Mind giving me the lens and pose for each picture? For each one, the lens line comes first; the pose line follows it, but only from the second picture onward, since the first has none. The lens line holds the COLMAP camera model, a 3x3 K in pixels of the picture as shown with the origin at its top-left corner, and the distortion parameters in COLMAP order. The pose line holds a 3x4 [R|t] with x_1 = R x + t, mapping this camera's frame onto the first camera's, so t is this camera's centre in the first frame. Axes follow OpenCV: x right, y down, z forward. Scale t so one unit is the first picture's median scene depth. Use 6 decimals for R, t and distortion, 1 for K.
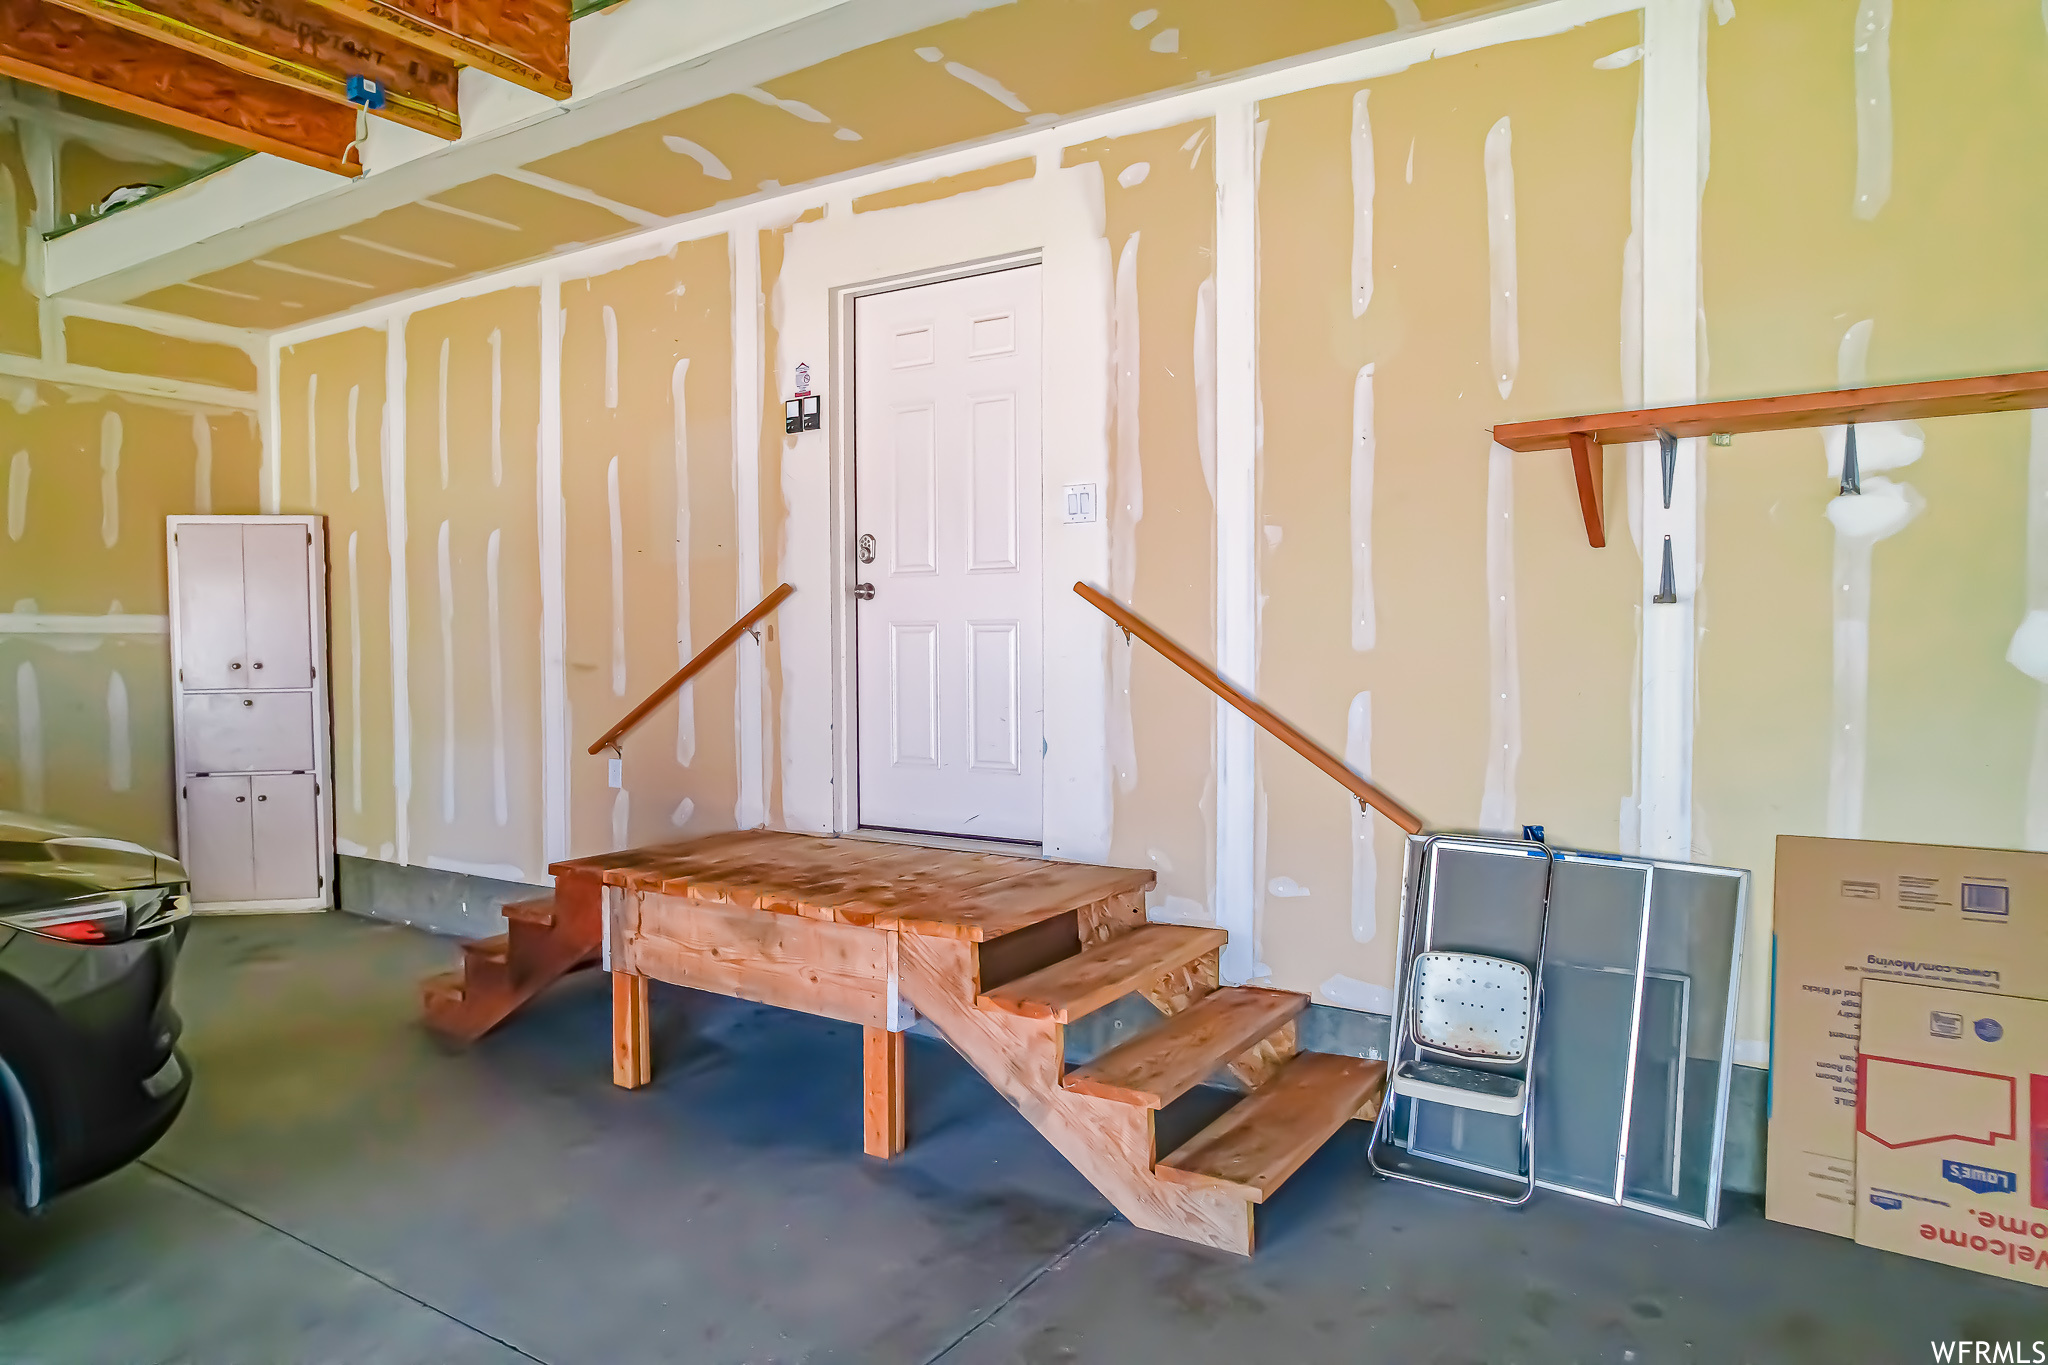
lens RADIAL K [[1315.0, 0, 1038.0], [0, 1315.0, 687.3], [0, 0, 1]] dist [-0.076501, 0.068894]
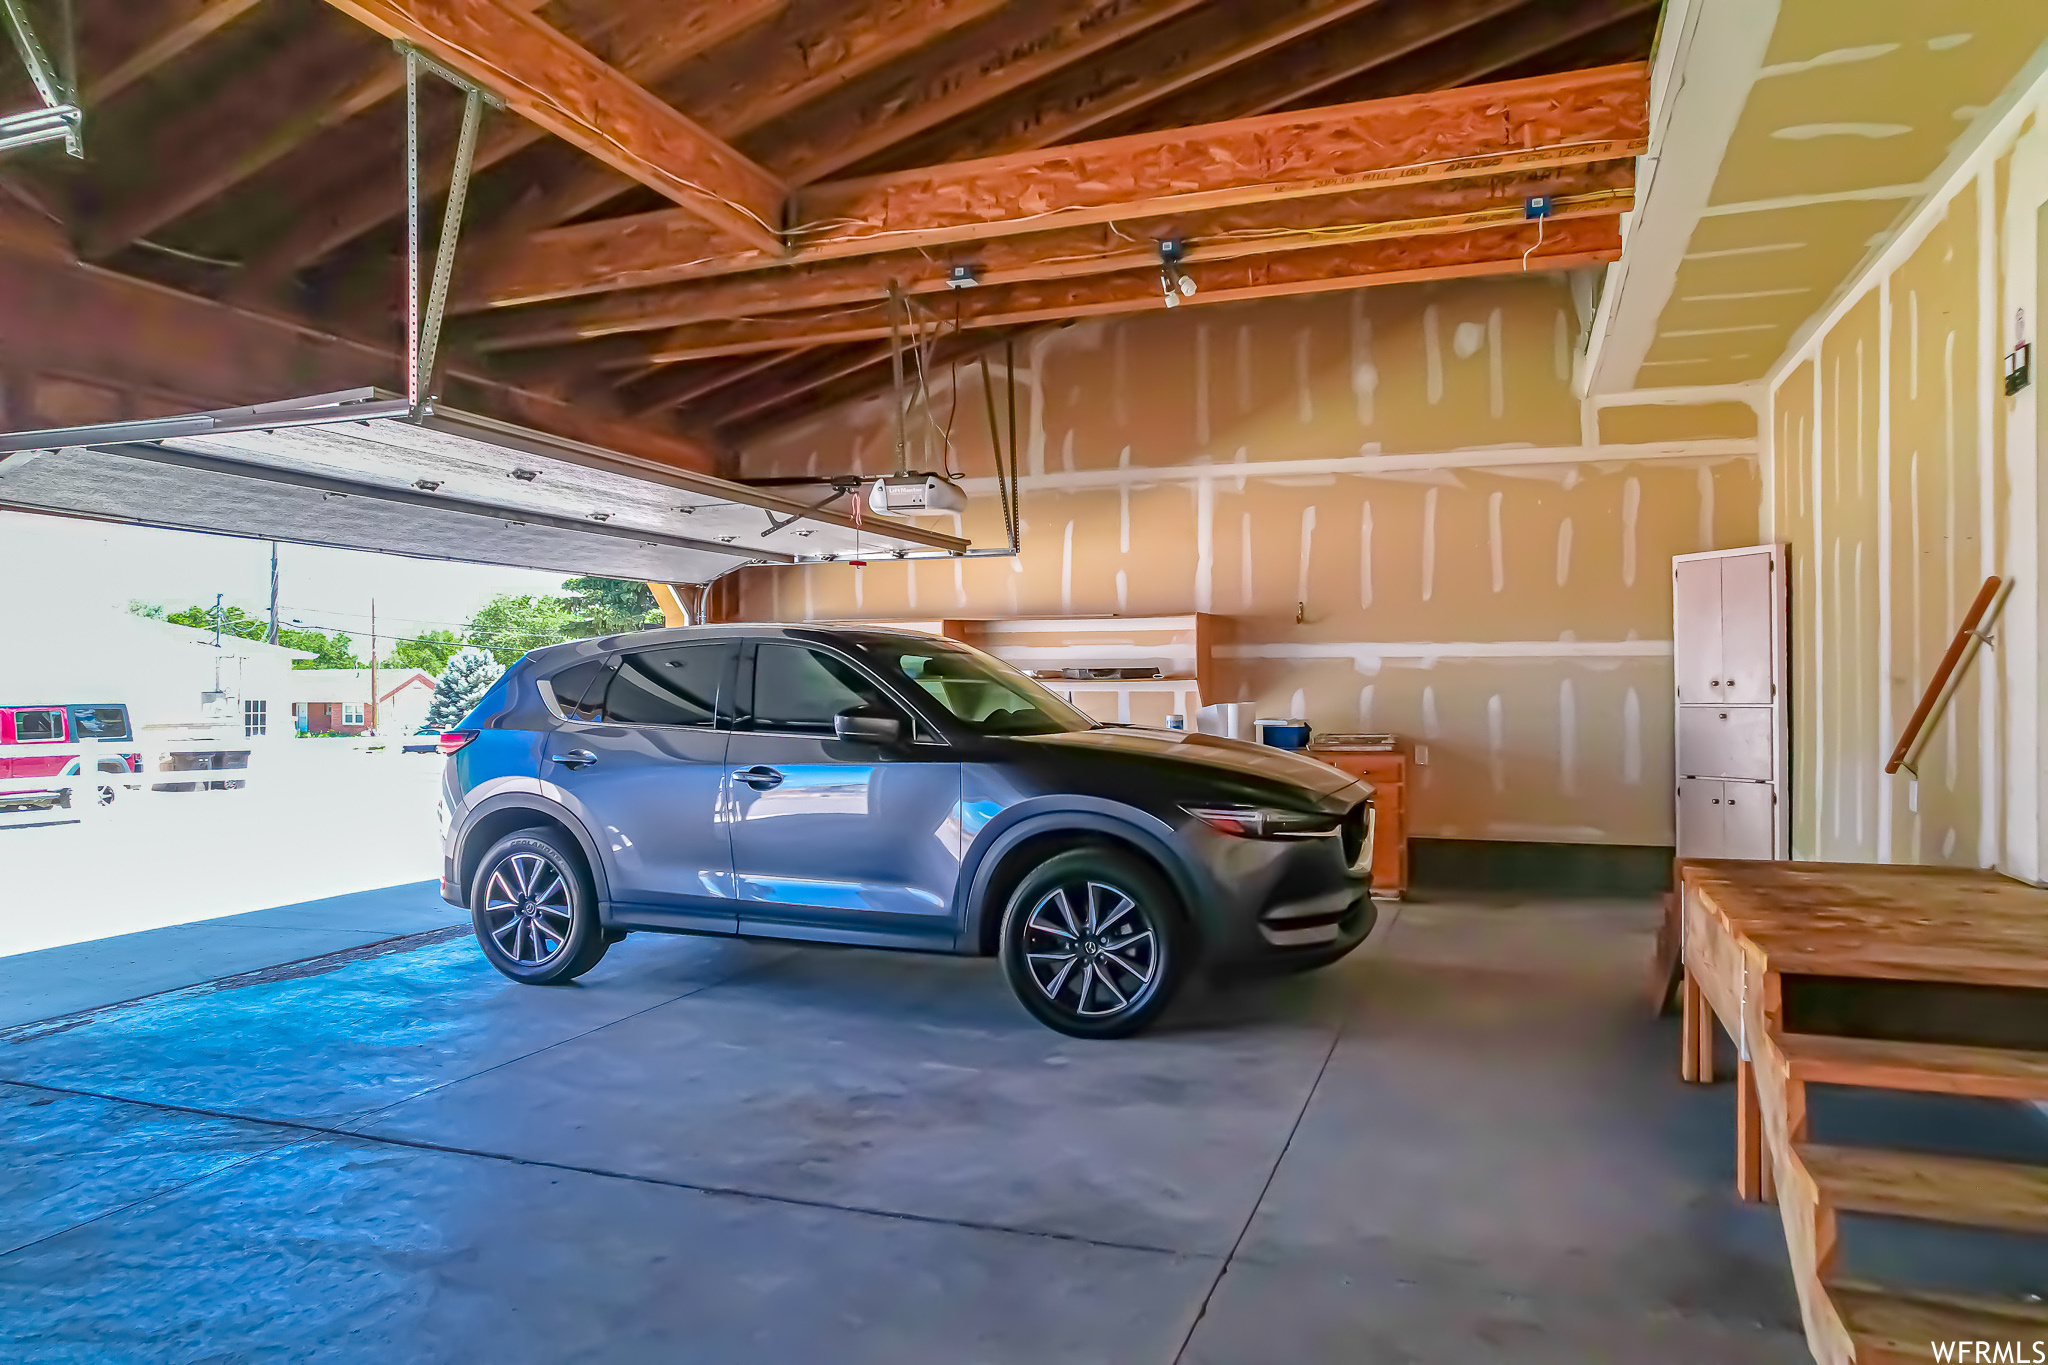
lens RADIAL K [[1315.0, 0, 1019.4], [0, 1315.0, 678.5], [0, 0, 1]] dist [-0.076501, 0.068894]
pose [[0.208472, -0.000564, -0.978028, 0.561534], [-0.039216, 0.999191, -0.008935, 0.020741], [0.977242, 0.040217, 0.208281, 0.256257]]
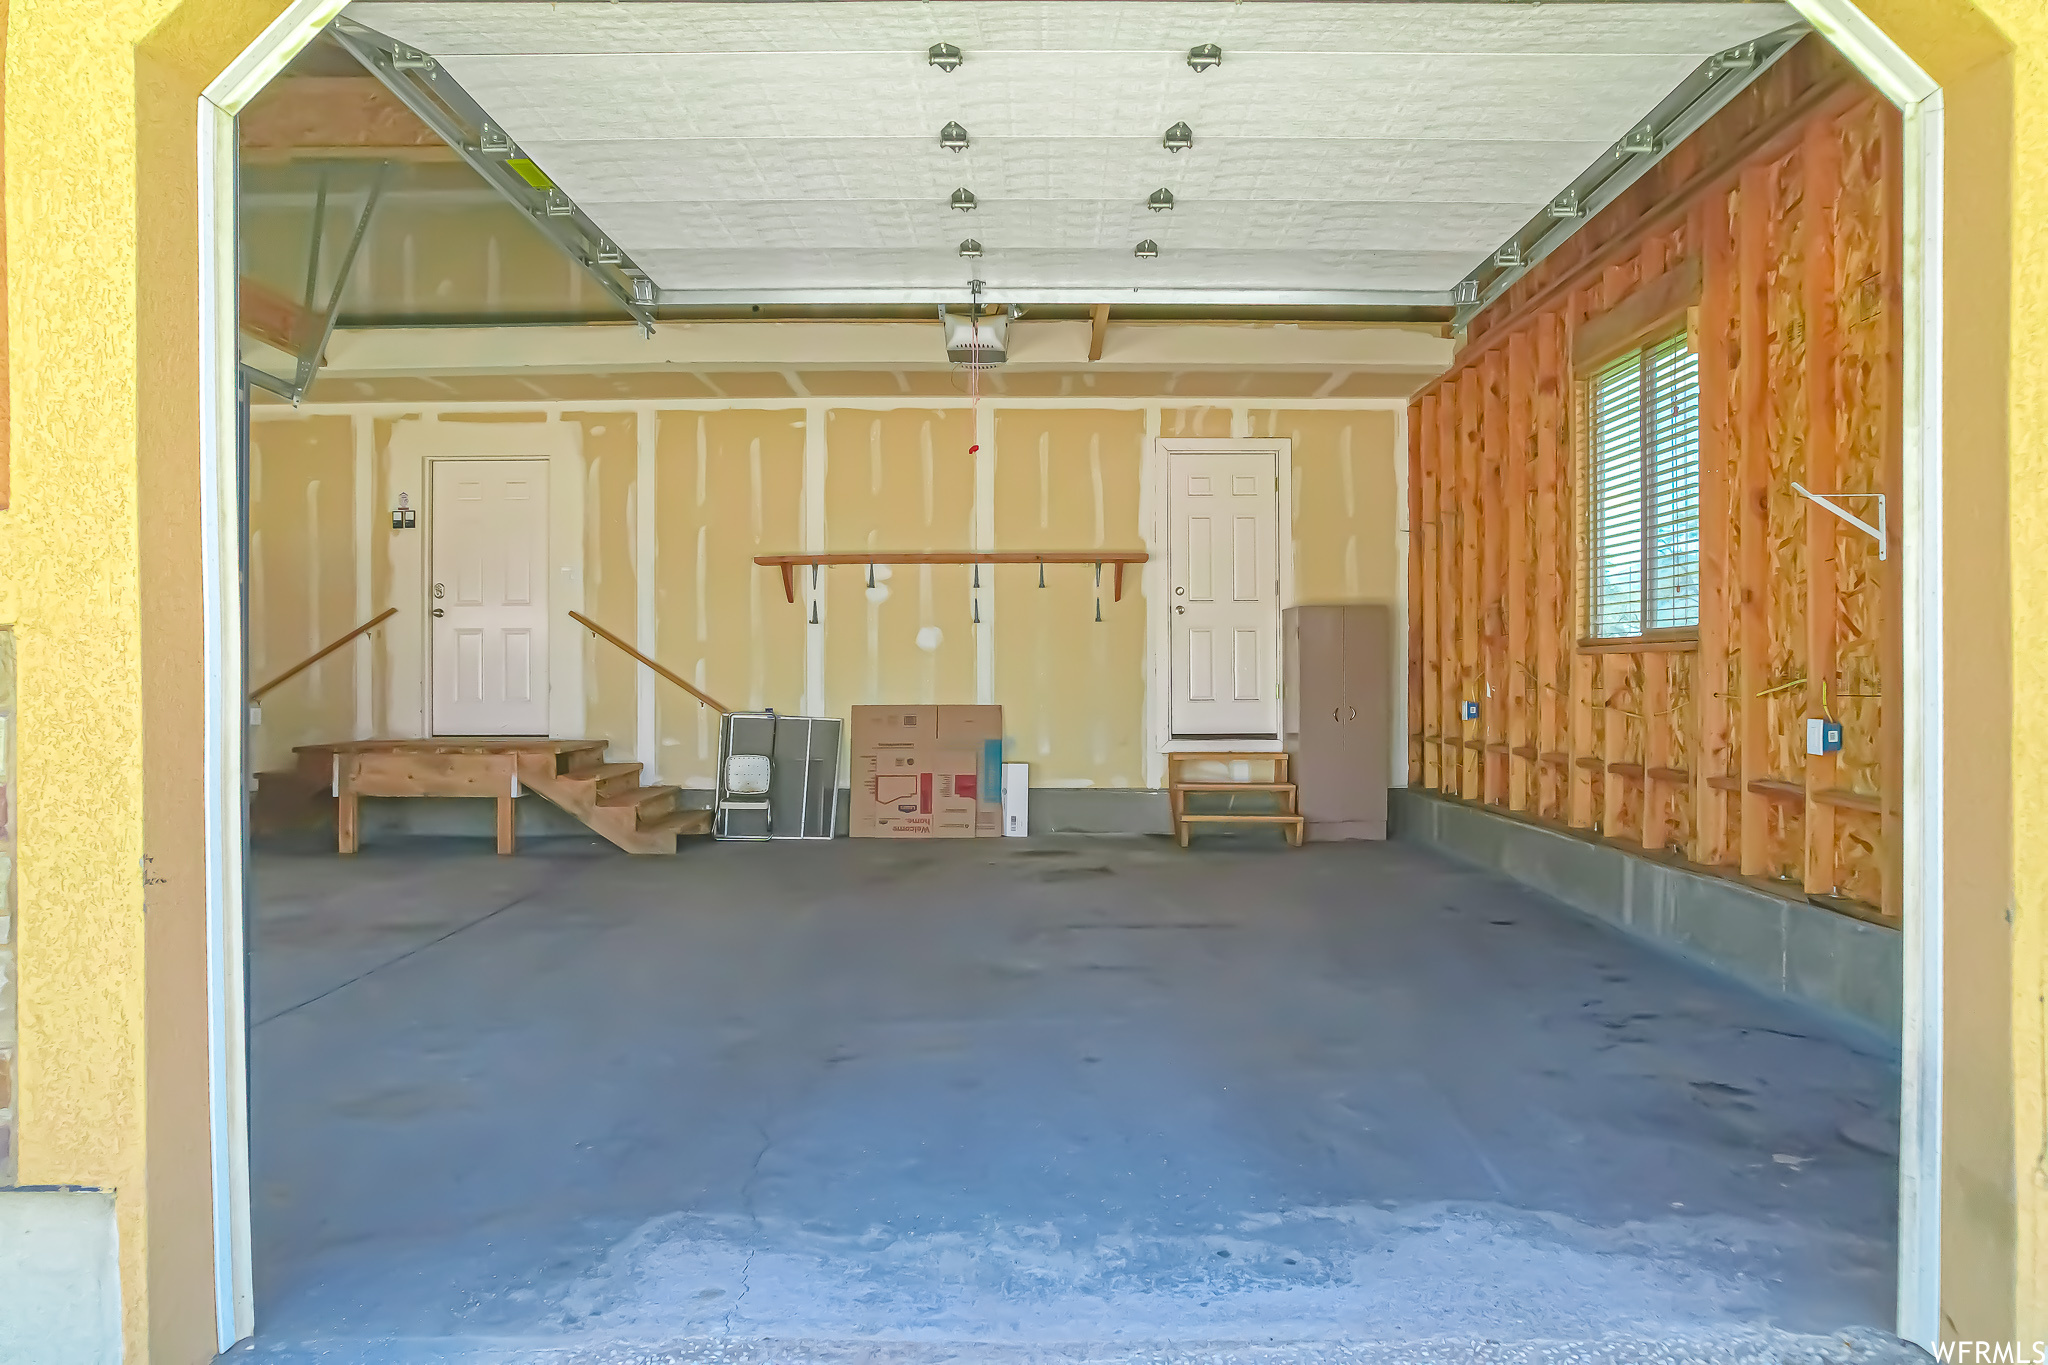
lens RADIAL K [[1315.0, 0, 1033.7], [0, 1315.0, 681.9], [0, 0, 1]] dist [-0.076501, 0.068894]
pose [[0.838192, 0.002619, 0.545368, -0.510861], [0.018455, 0.999280, -0.033162, 0.125867], [-0.545062, 0.037861, 0.837540, -1.254253]]
